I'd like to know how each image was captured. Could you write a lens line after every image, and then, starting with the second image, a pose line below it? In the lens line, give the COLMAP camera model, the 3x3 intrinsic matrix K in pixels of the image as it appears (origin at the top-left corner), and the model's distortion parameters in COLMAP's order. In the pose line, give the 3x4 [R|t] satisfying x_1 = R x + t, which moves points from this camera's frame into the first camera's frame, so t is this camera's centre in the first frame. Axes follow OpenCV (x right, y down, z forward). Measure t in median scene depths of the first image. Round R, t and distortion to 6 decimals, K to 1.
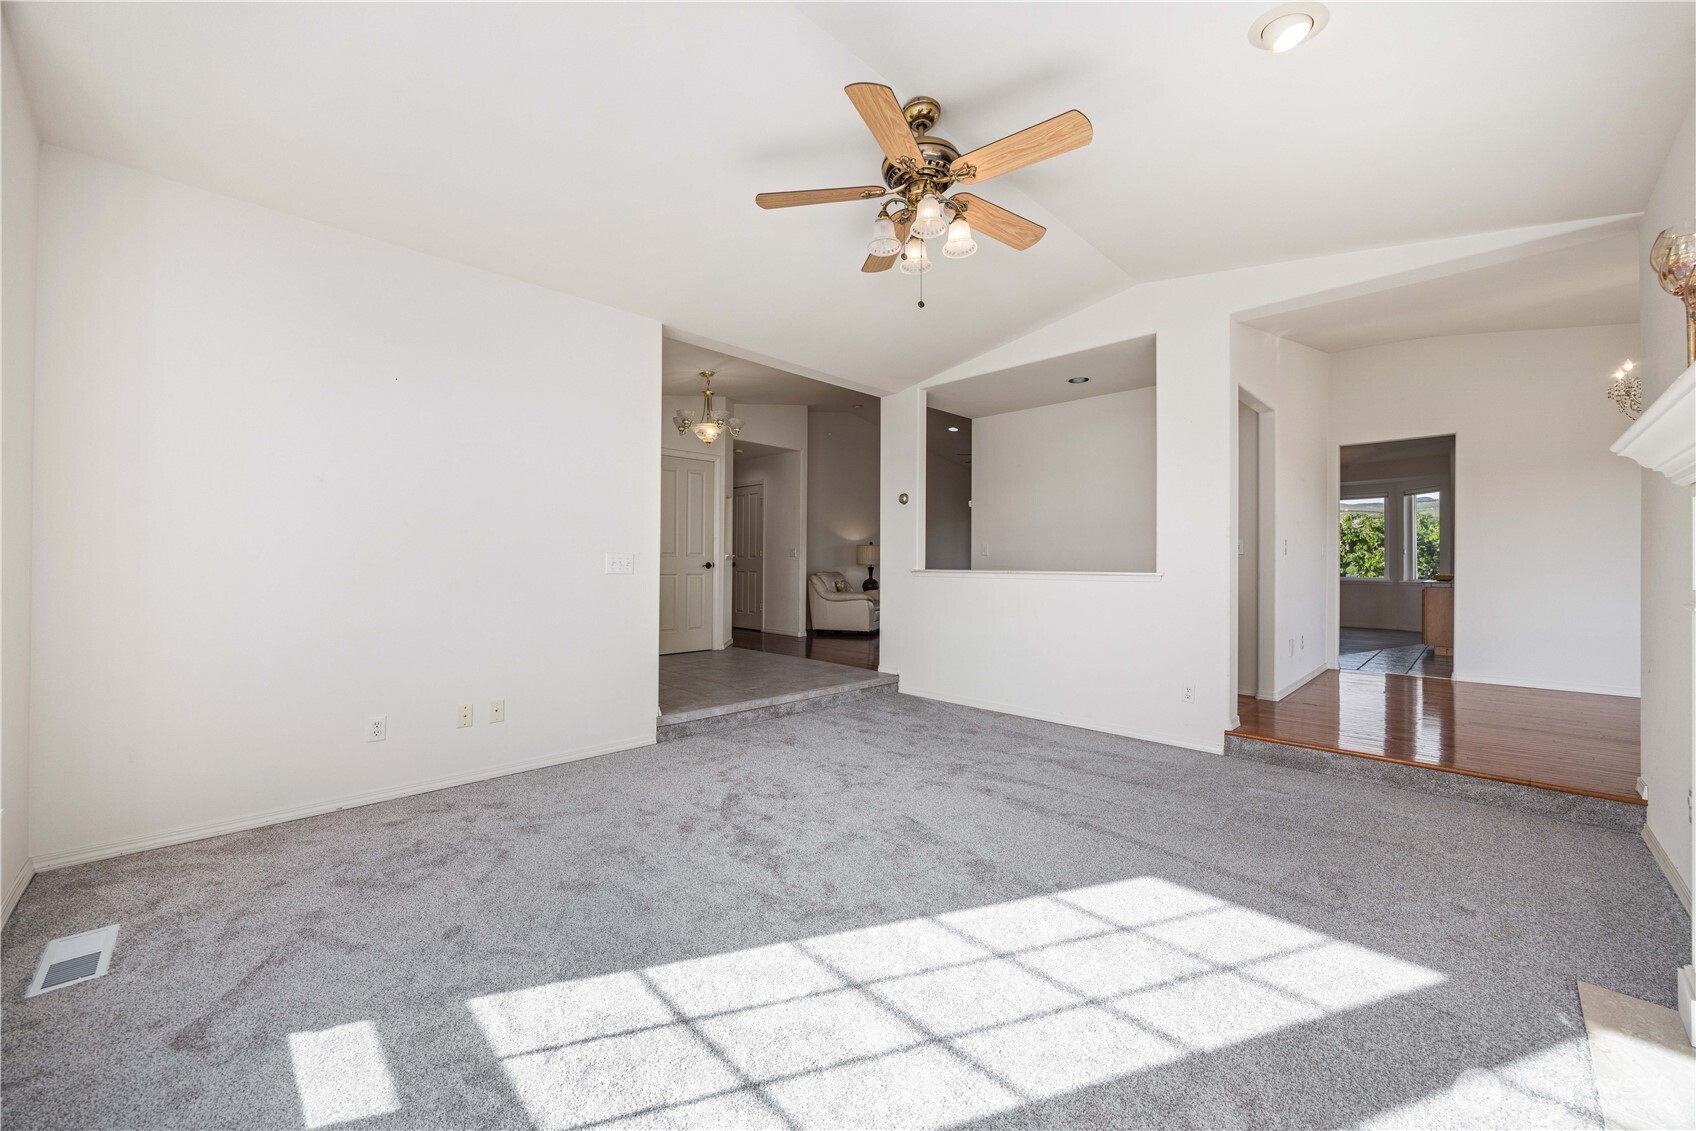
lens RADIAL K [[644.8, 0, 831.3], [0, 644.8, 560.6], [0, 0, 1]] dist [-0.005631, -0.000461]
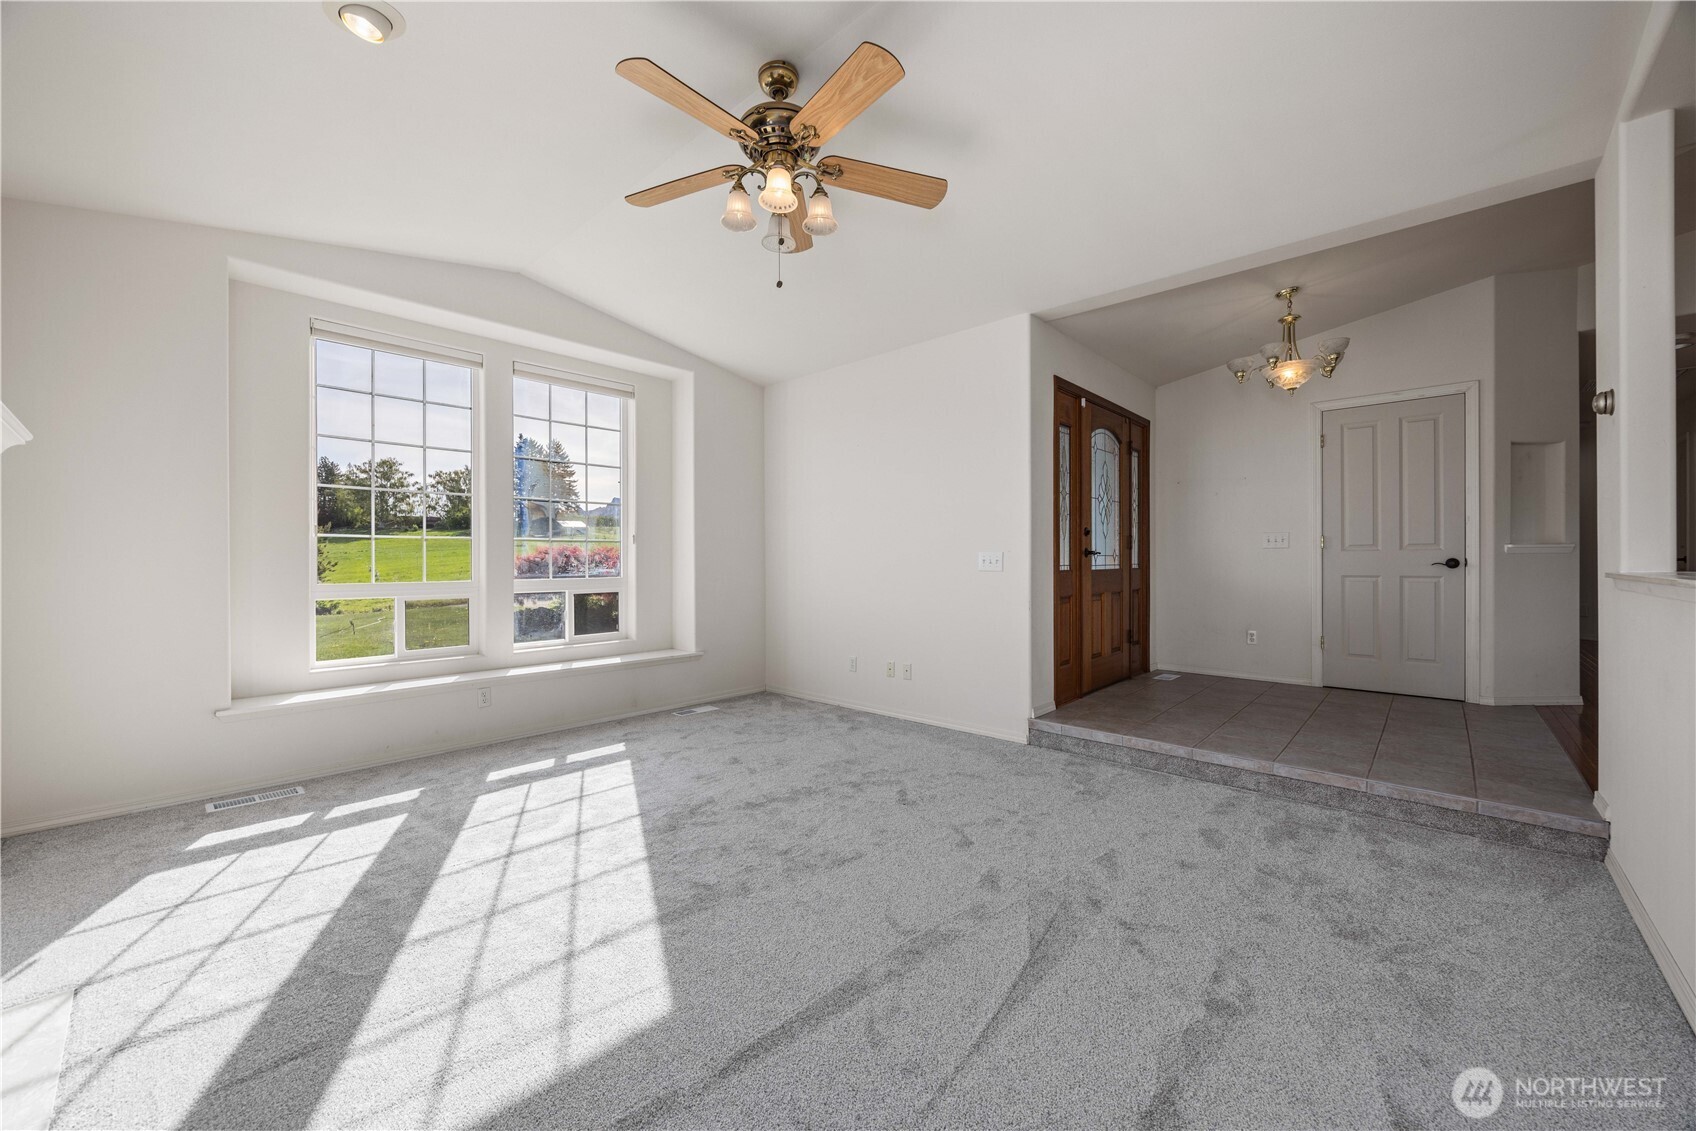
lens RADIAL K [[644.8, 0, 840.2], [0, 644.8, 558.0], [0, 0, 1]] dist [-0.005631, -0.000461]
pose [[0.047833, -0.012796, -0.998773, 0.835942], [0.006185, 0.999903, -0.012515, 0.013314], [0.998836, -0.005578, 0.047907, 0.806324]]
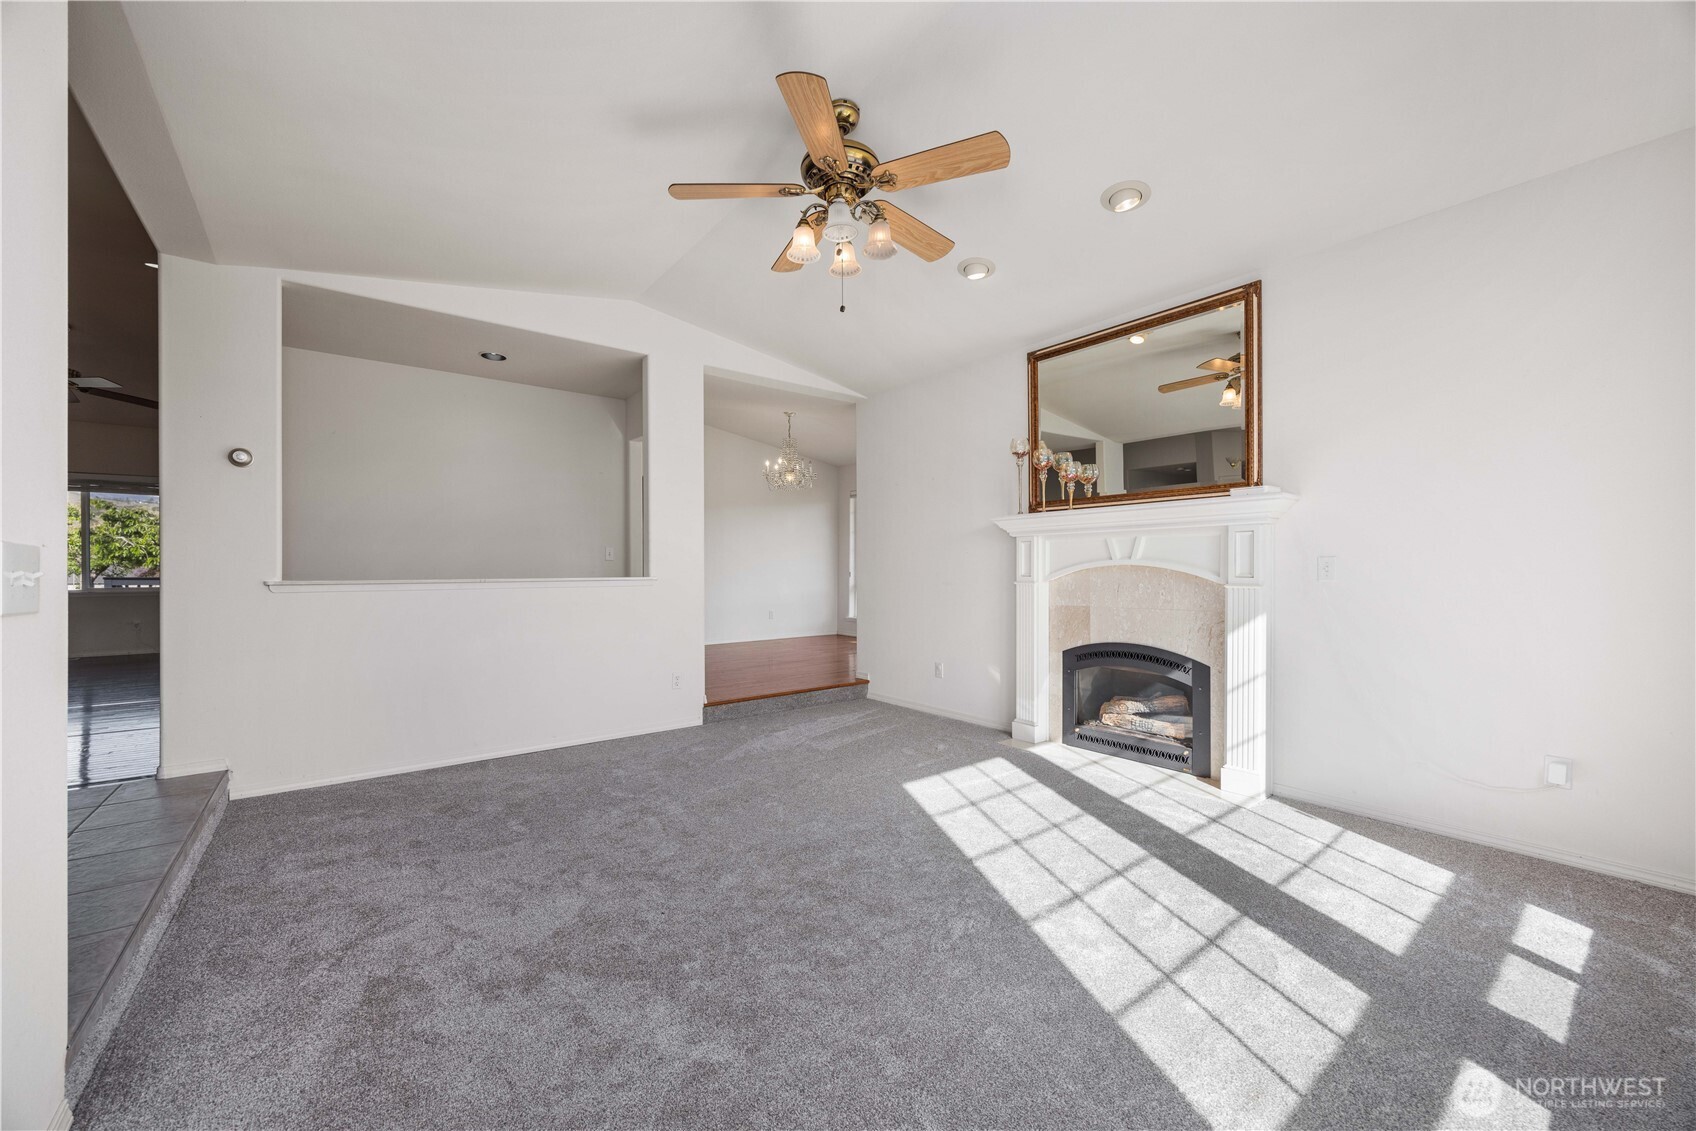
lens RADIAL K [[644.8, 0, 844.0], [0, 644.8, 570.2], [0, 0, 1]] dist [-0.005631, -0.000461]
pose [[0.097830, -0.007281, 0.995176, -0.664845], [0.001586, 0.999973, 0.007160, 0.000668], [-0.995202, 0.000878, 0.097839, 0.696289]]
